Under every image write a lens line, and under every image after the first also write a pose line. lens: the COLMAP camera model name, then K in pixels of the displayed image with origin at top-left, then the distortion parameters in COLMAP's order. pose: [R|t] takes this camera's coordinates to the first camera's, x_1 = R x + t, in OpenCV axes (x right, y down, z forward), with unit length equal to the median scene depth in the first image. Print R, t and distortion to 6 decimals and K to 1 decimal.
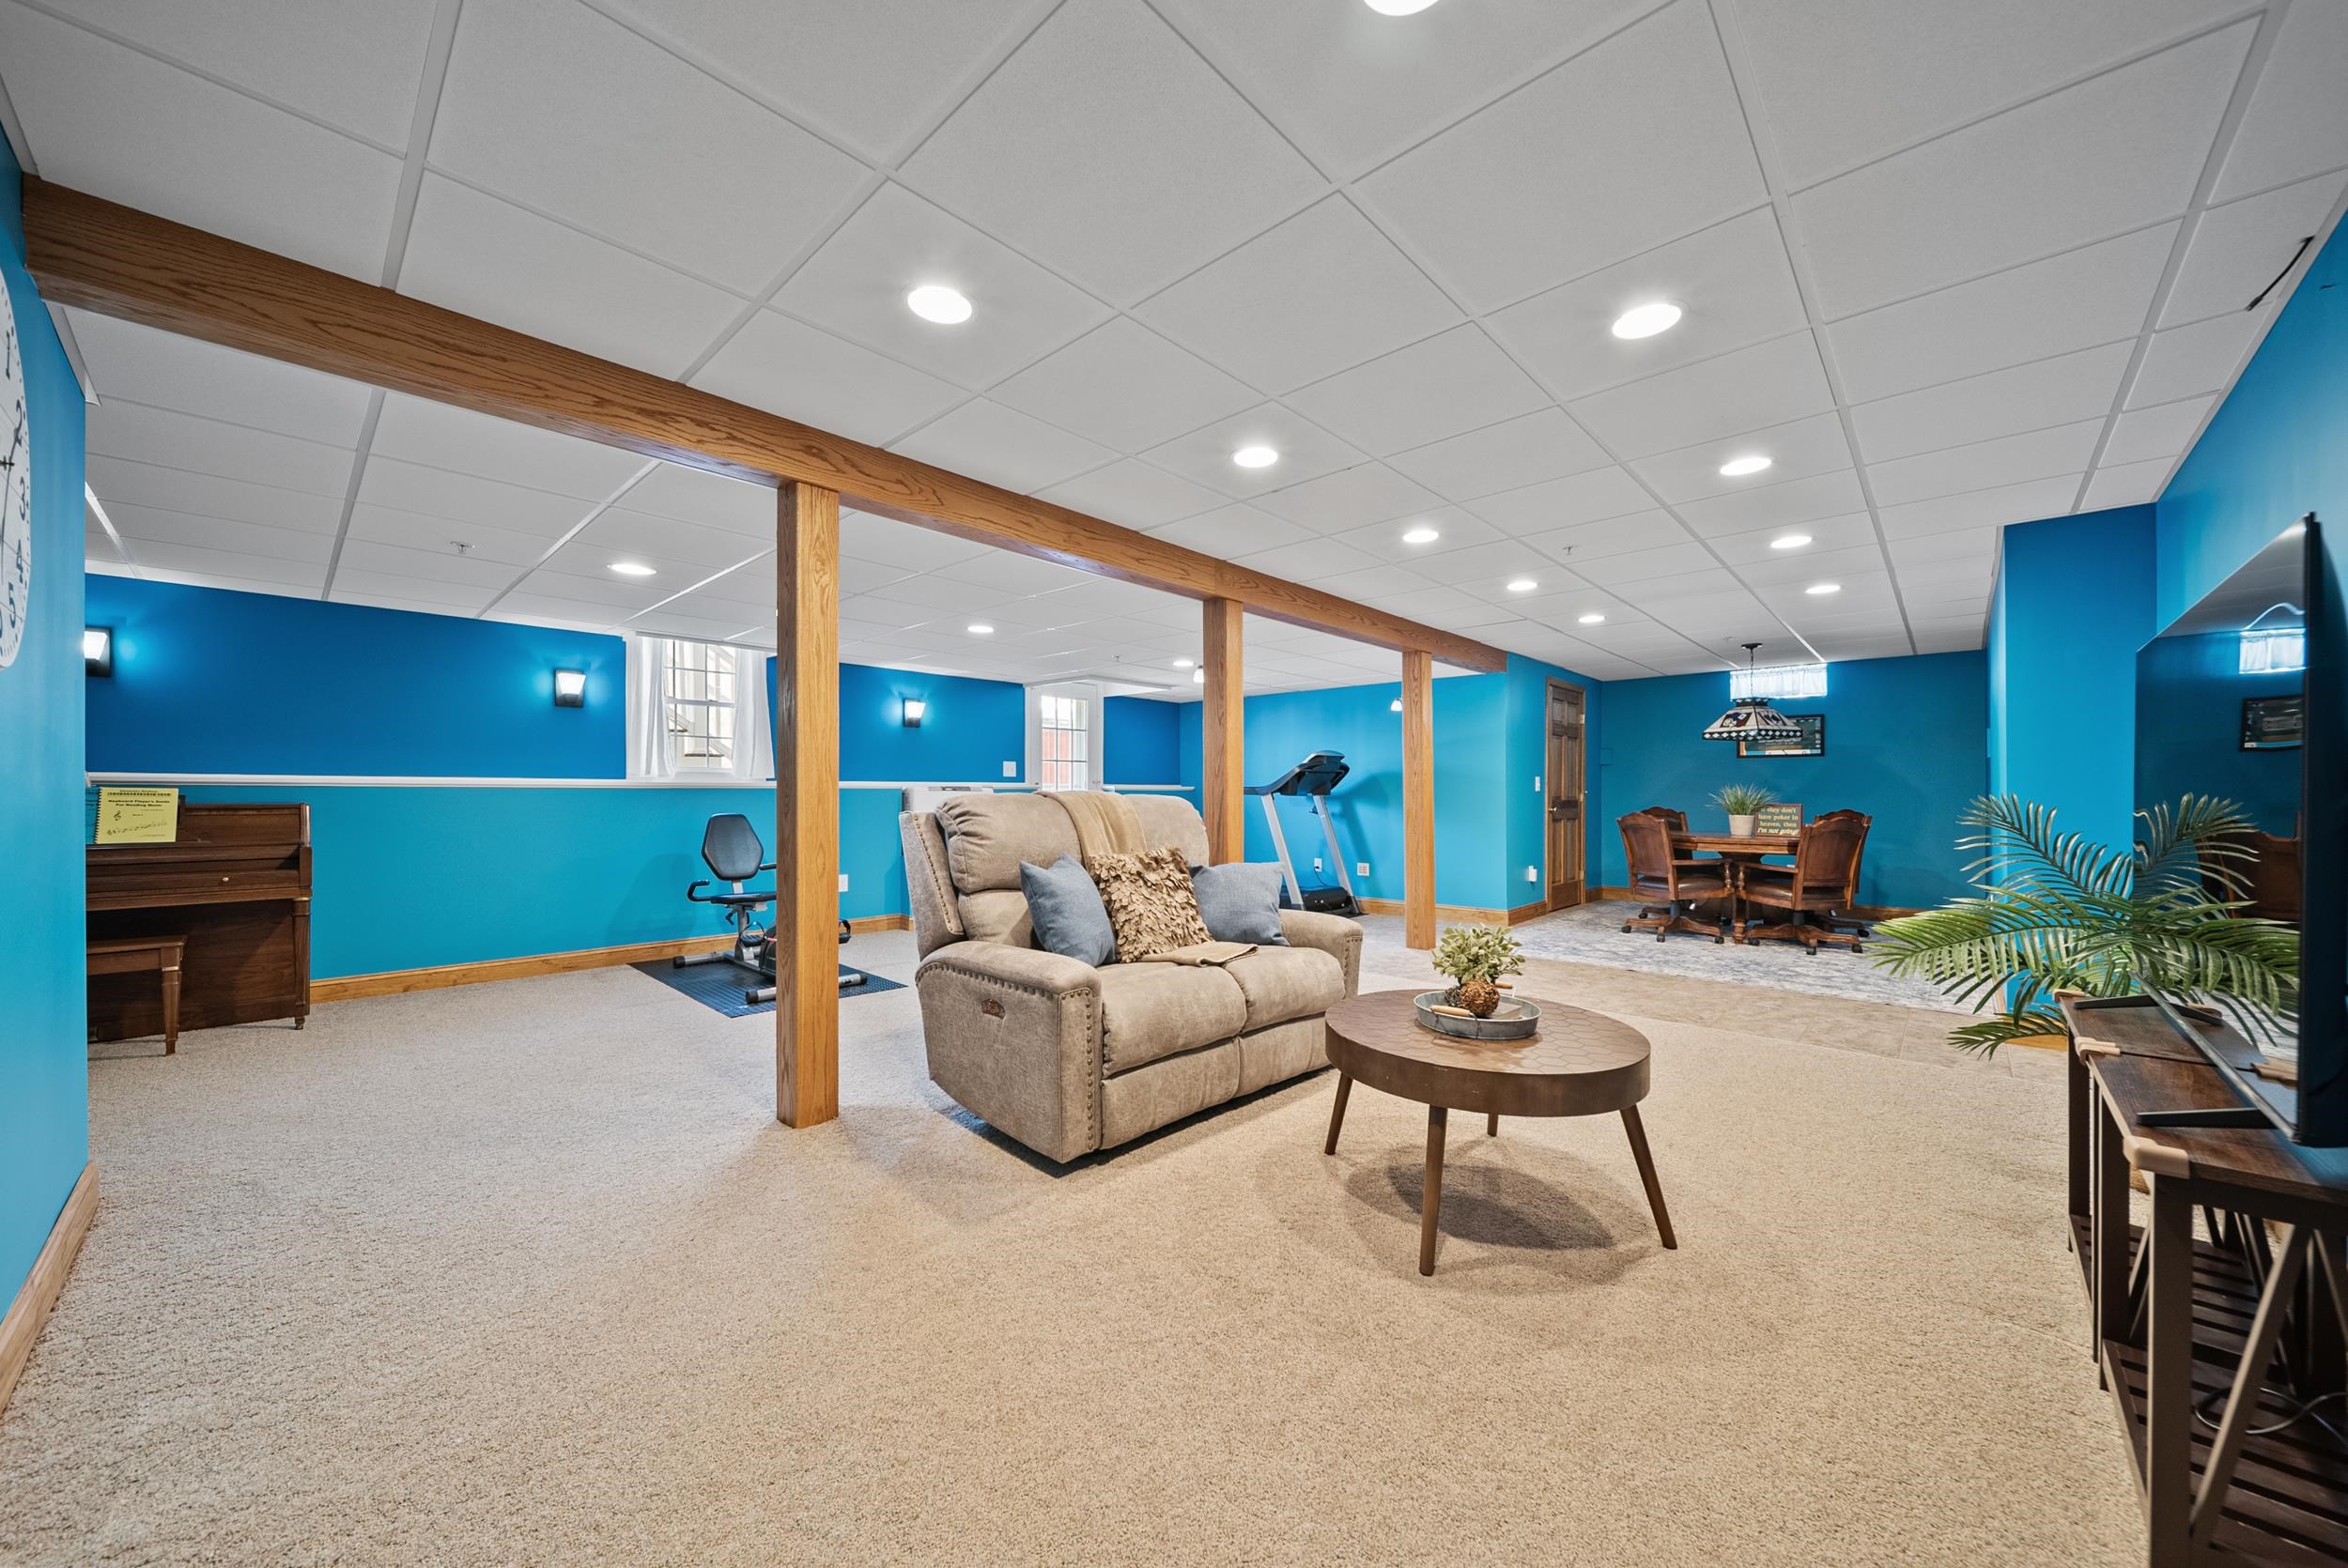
lens RADIAL K [[828.6, 0, 1176.2], [0, 828.6, 797.2], [0, 0, 1]] dist [-0.002879, -0.000293]
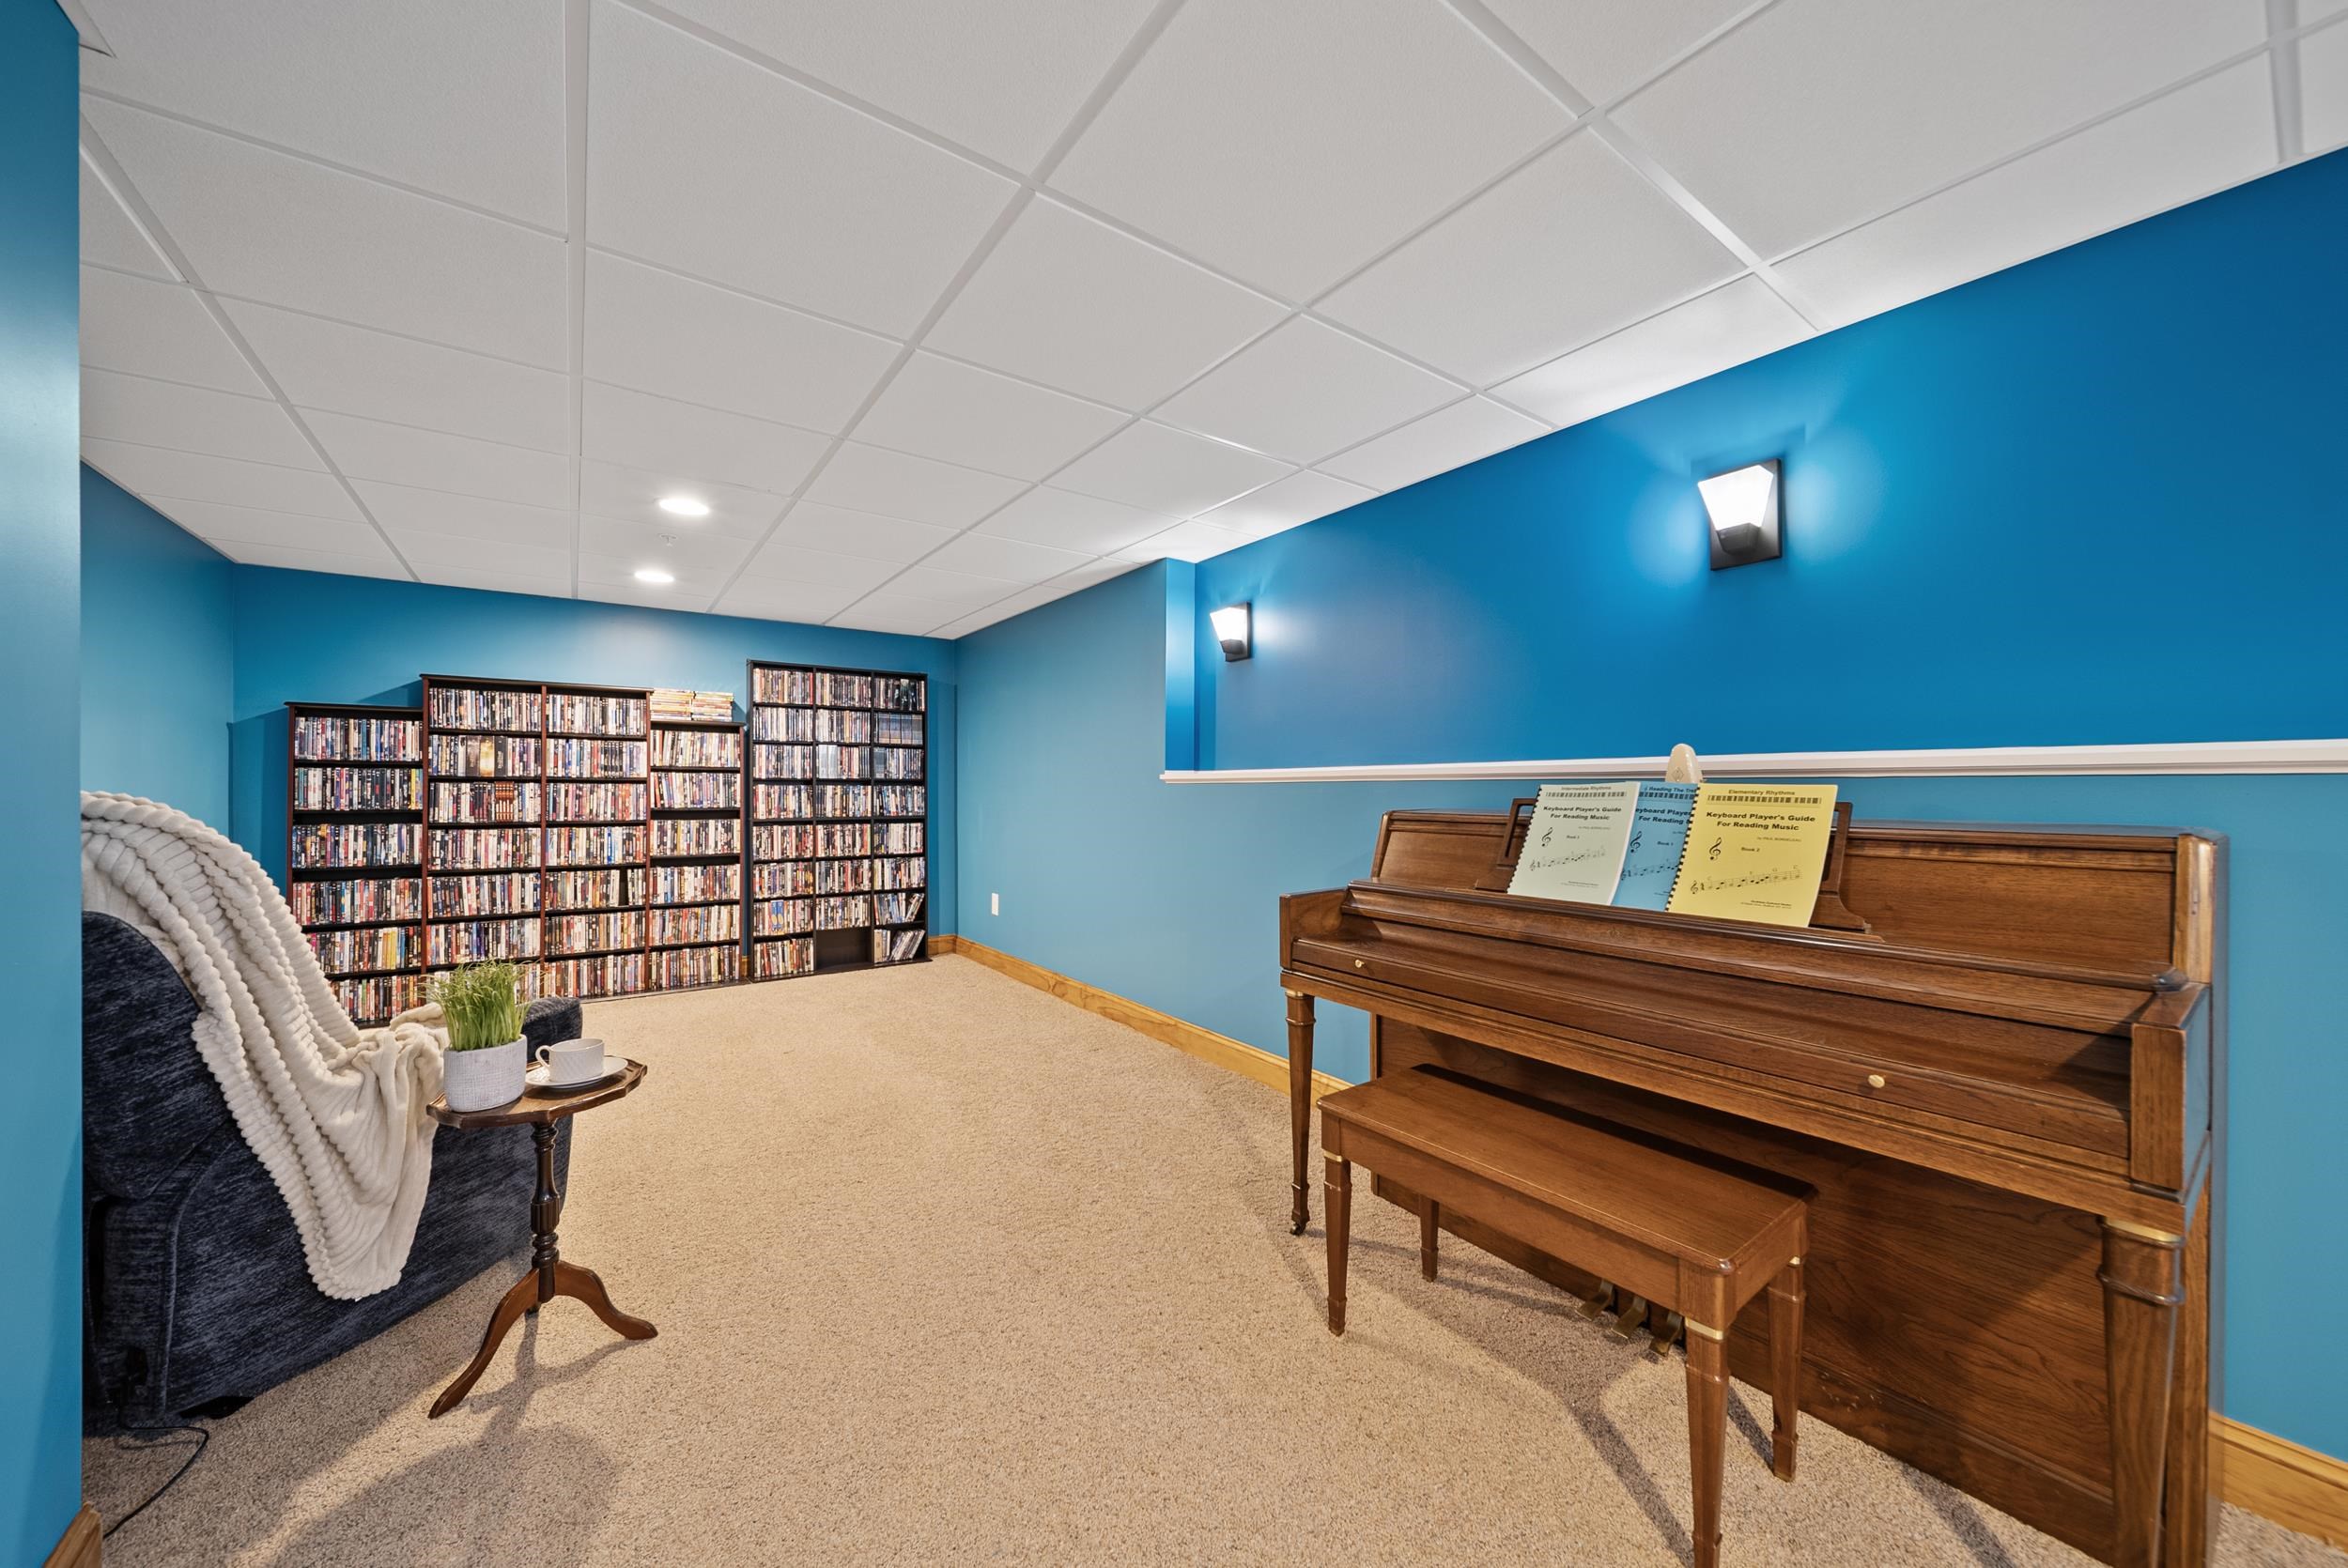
lens RADIAL K [[836.2, 0, 1174.0], [0, 836.2, 784.0], [0, 0, 1]] dist [-0.001070, -0.000694]
pose [[-0.204042, -0.009804, -0.978913, -0.765039], [-0.004315, 0.999949, -0.009115, -0.006213], [0.978953, 0.002364, -0.204074, 0.777950]]
